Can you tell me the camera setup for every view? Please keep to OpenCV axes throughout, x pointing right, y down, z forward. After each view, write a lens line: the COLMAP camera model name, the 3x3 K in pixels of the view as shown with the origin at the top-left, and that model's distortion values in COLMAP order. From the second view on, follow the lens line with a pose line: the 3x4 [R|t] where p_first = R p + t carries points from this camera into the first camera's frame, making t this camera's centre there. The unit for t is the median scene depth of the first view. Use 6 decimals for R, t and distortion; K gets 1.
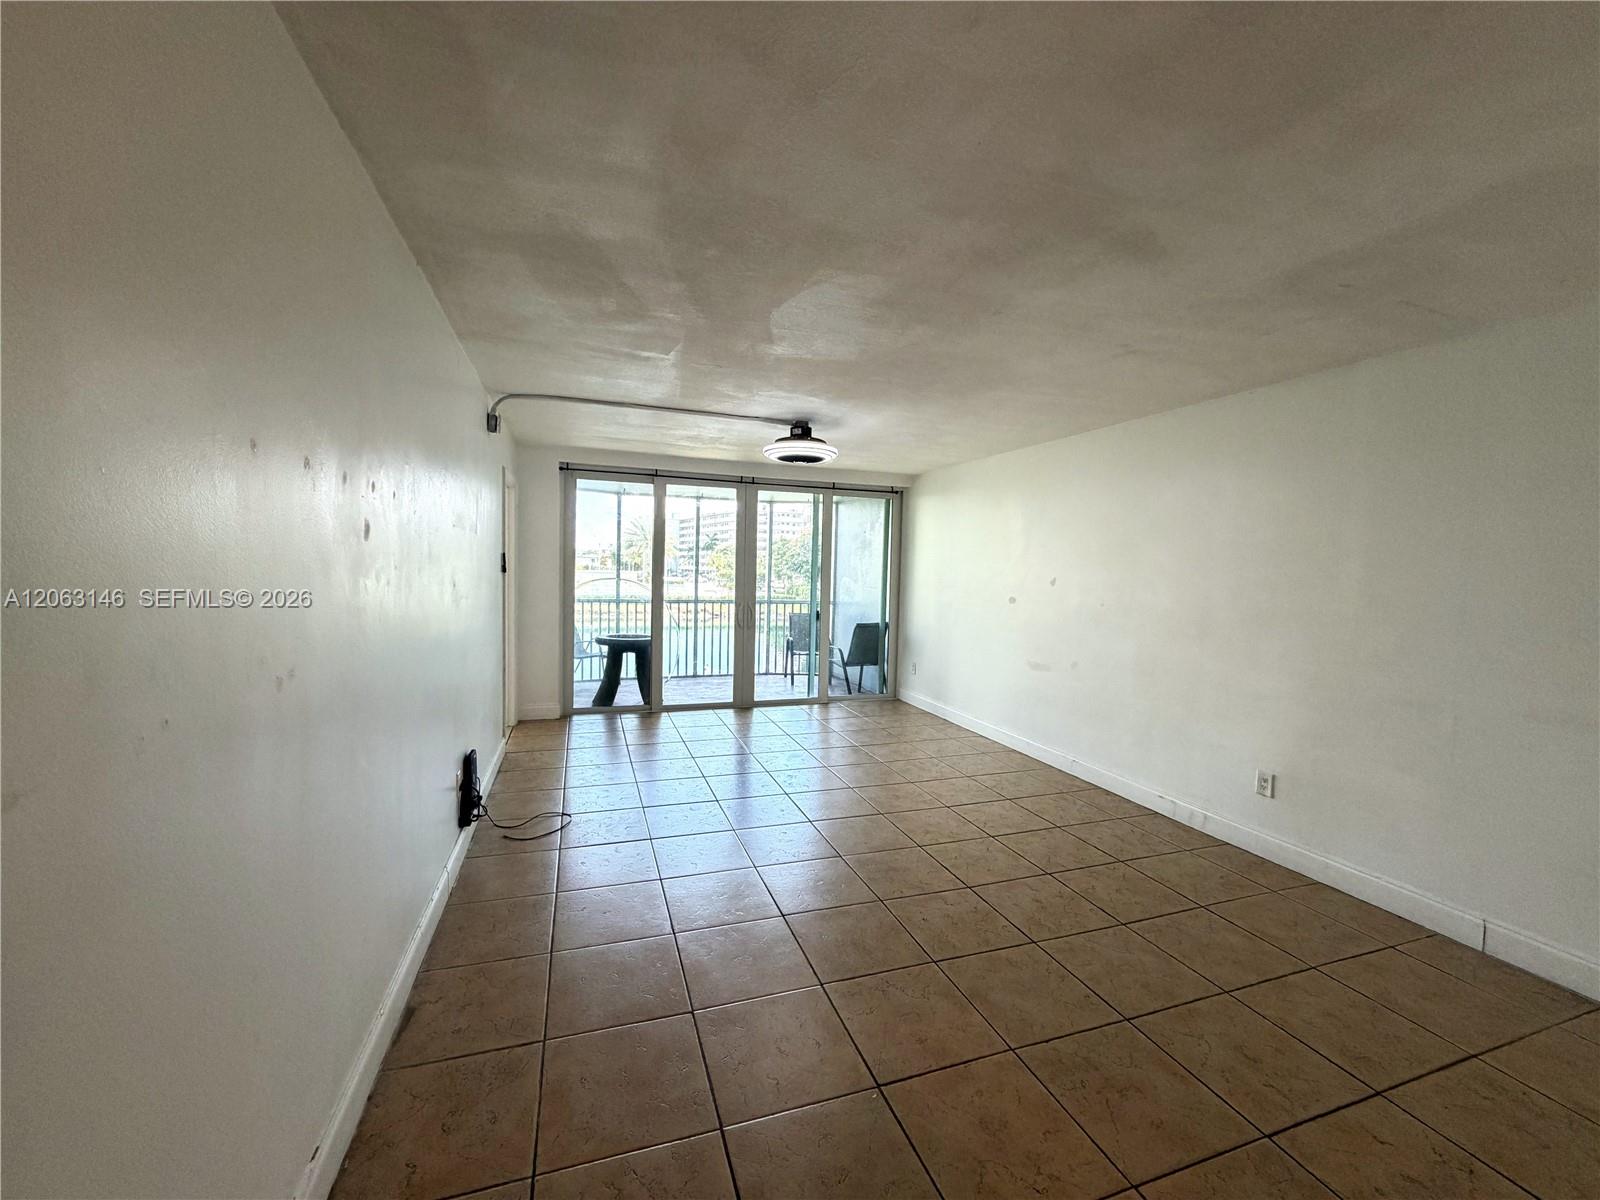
lens RADIAL K [[631.9, 0, 798.9], [0, 631.9, 601.7], [0, 0, 1]] dist [0.000469, -0.000036]
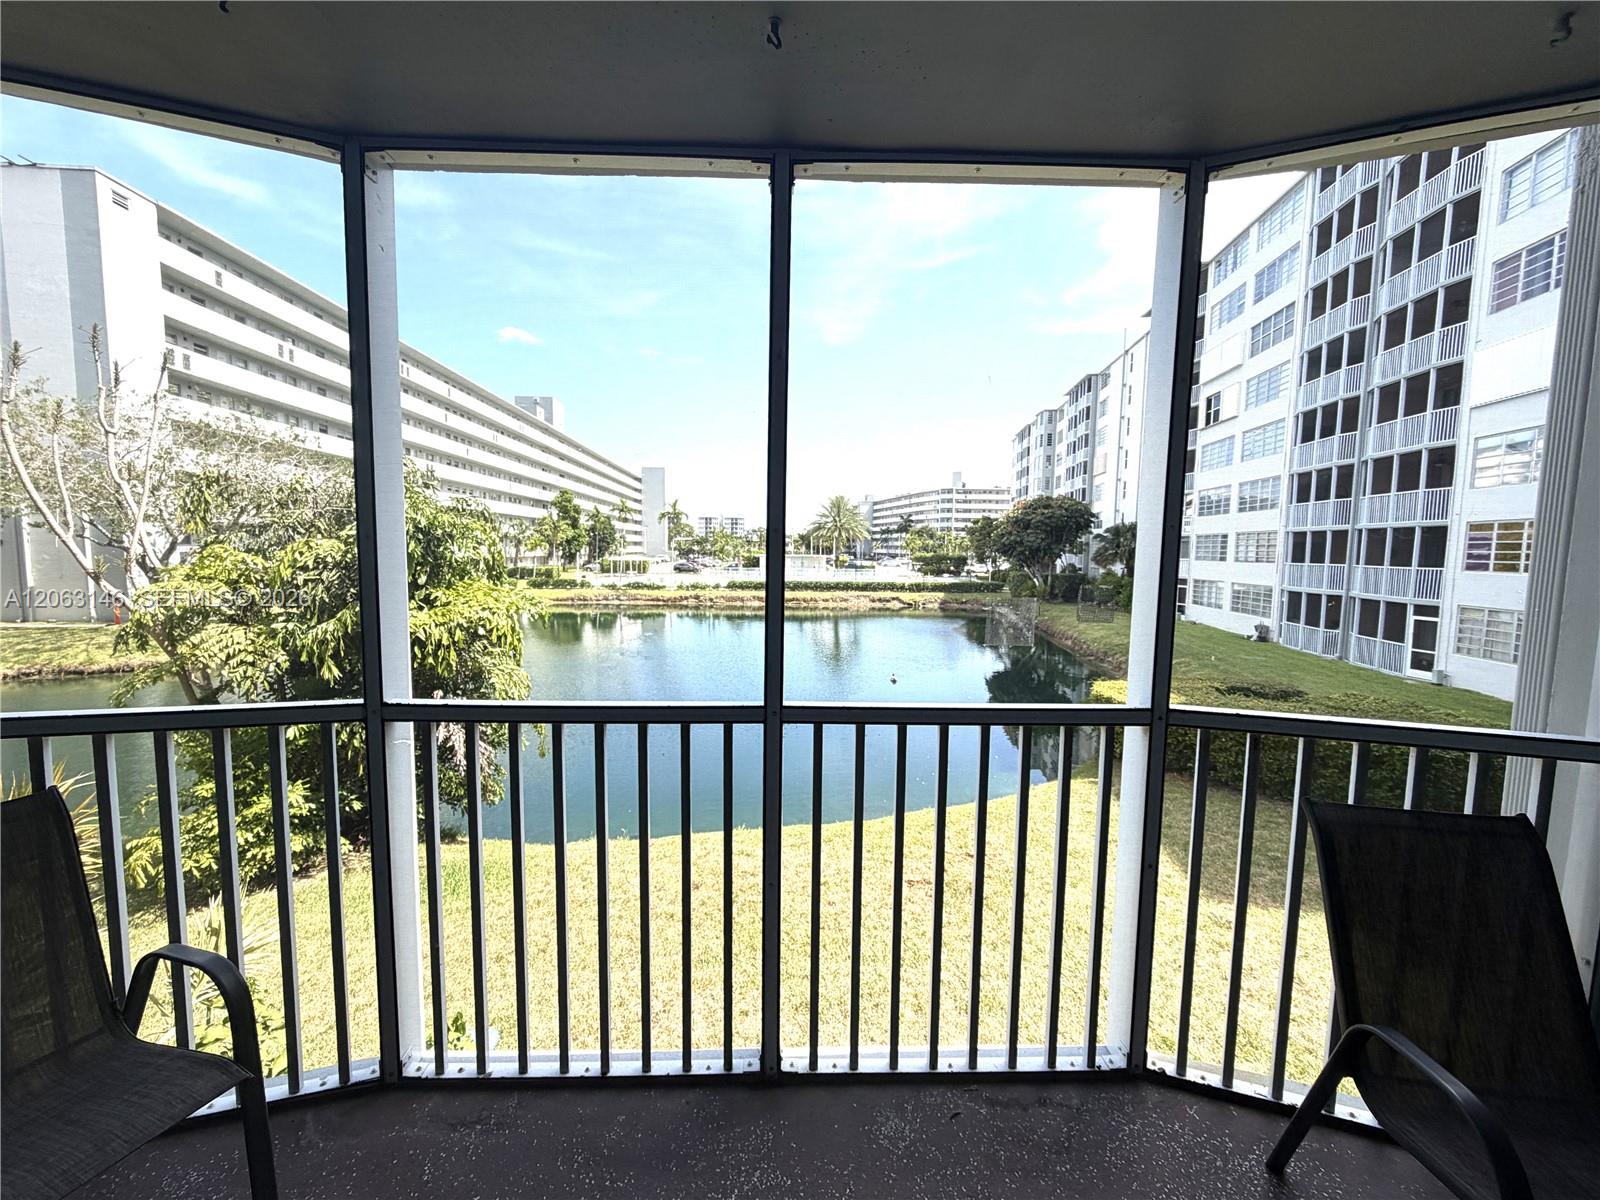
lens RADIAL K [[631.9, 0, 796.7], [0, 631.9, 601.5], [0, 0, 1]] dist [0.000469, -0.000036]
pose [[0.952785, 0.013263, -0.303356, -0.017059], [-0.005242, 0.999615, 0.027239, -0.007230], [0.303600, -0.024362, 0.952488, 0.143904]]
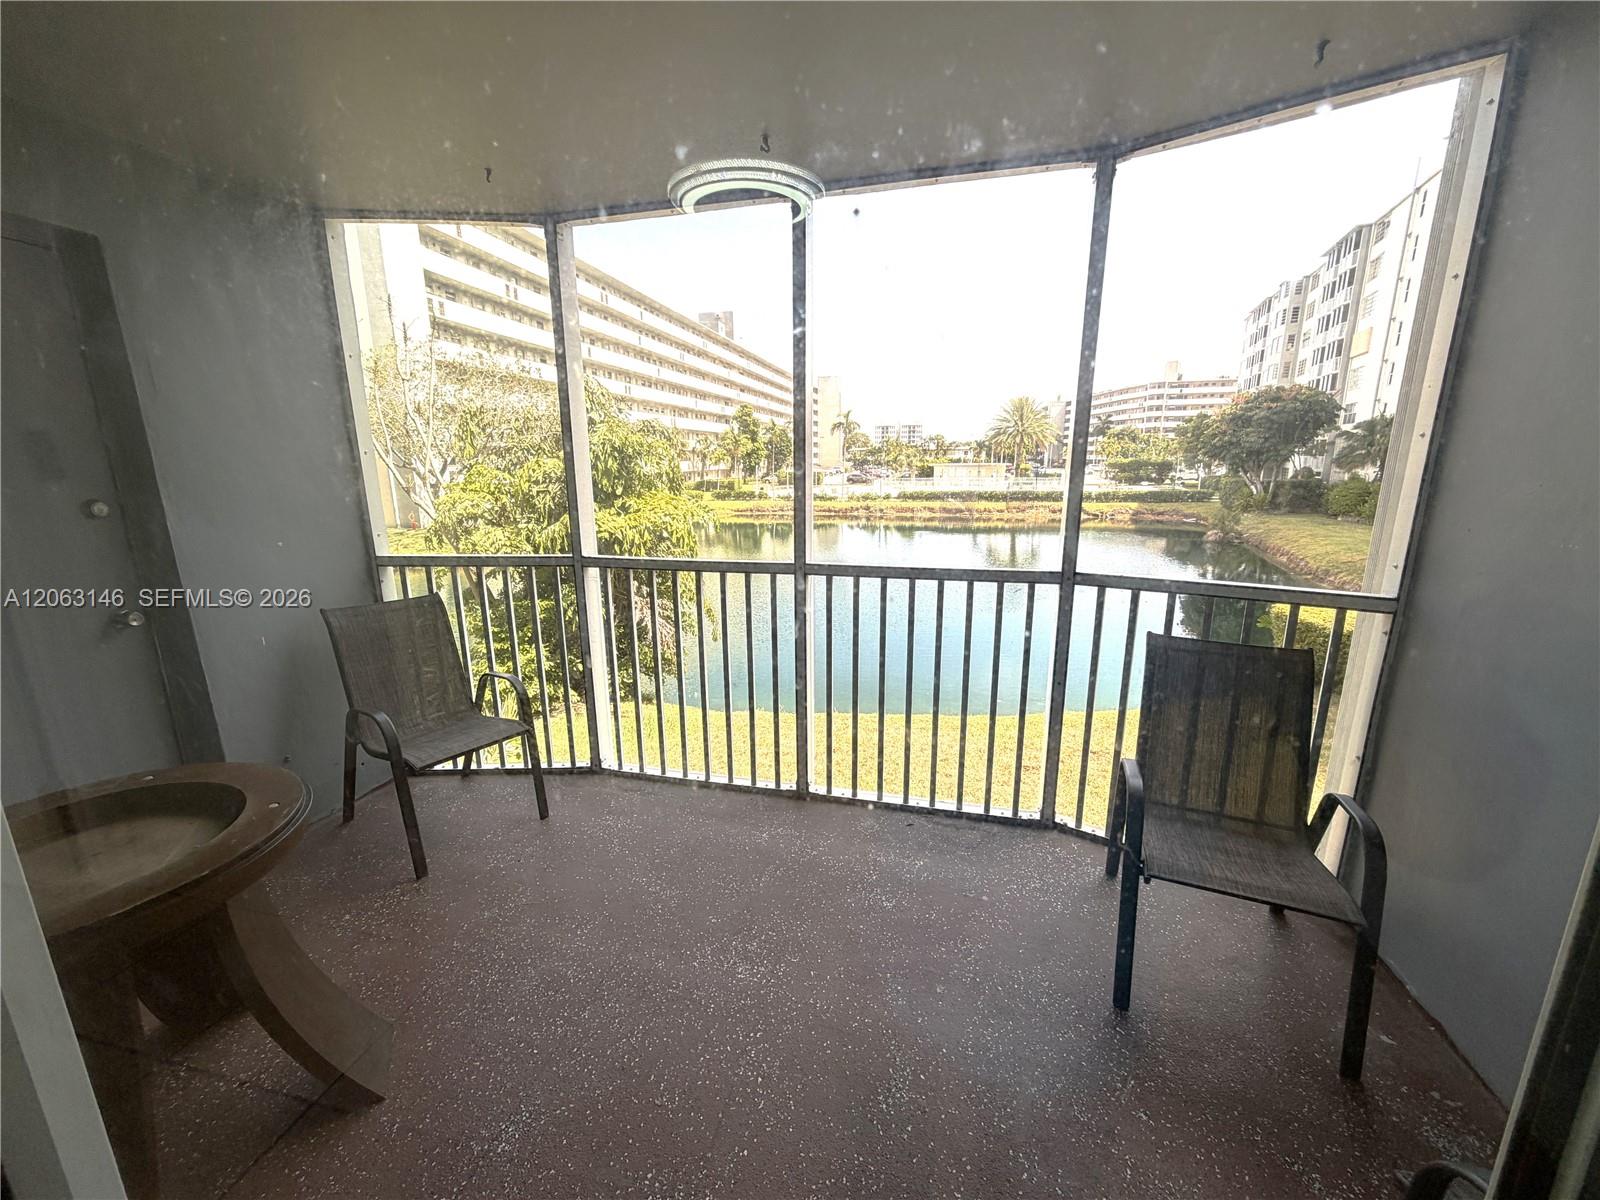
lens RADIAL K [[631.9, 0, 797.6], [0, 631.9, 597.0], [0, 0, 1]] dist [0.000469, -0.000036]
pose [[0.835325, 0.085891, -0.543006, 0.000488], [0.001869, 0.987271, 0.159038, -0.006324], [0.549754, -0.133863, 0.824531, 0.131443]]
